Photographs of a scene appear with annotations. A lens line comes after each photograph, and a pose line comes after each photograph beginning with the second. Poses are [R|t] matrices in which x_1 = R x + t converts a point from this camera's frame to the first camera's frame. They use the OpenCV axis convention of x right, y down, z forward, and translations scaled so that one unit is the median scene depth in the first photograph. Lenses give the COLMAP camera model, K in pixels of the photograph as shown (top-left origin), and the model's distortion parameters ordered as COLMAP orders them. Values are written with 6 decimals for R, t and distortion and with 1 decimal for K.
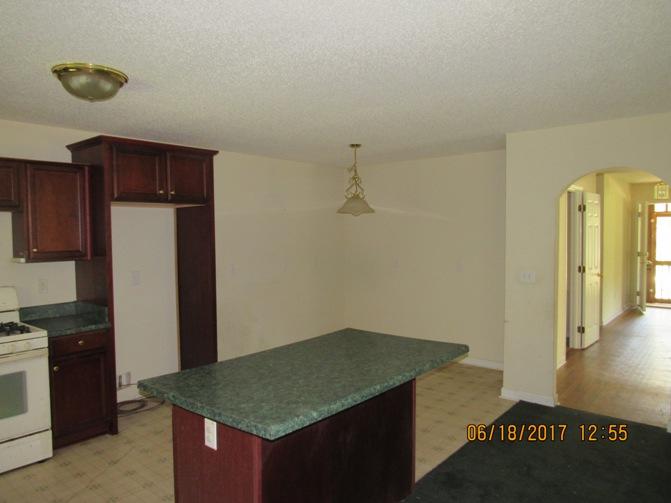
lens RADIAL K [[480.8, 0, 338.6], [0, 480.8, 251.4], [0, 0, 1]] dist [-0.039055, 0.024554]
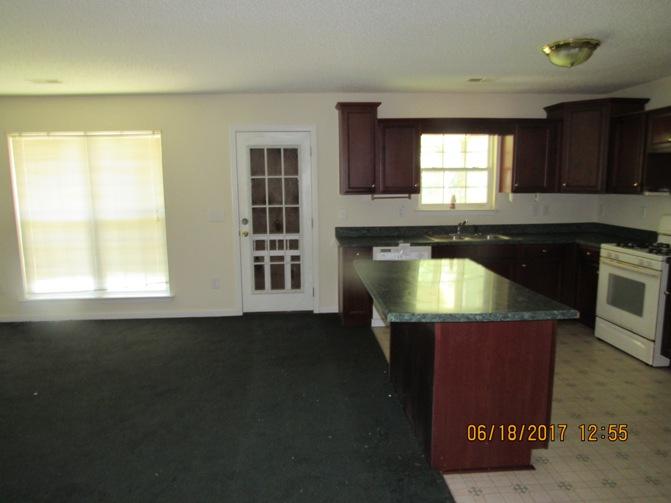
lens RADIAL K [[480.8, 0, 338.6], [0, 480.8, 251.4], [0, 0, 1]] dist [-0.039055, 0.024554]
pose [[-0.715492, 0.121952, -0.687894, 0.738989], [-0.004106, 0.983895, 0.178699, -0.048122], [0.698609, 0.130682, -0.703469, 1.295620]]
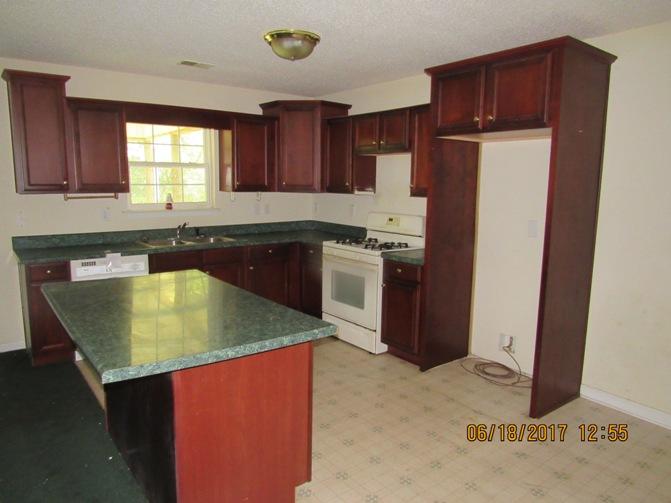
lens RADIAL K [[480.8, 0, 338.6], [0, 480.8, 251.4], [0, 0, 1]] dist [-0.039055, 0.024554]
pose [[-0.209543, 0.156323, -0.965223, 0.610918], [-0.042303, 0.984764, 0.168671, -0.039804], [0.976884, 0.076176, -0.199737, 1.184882]]
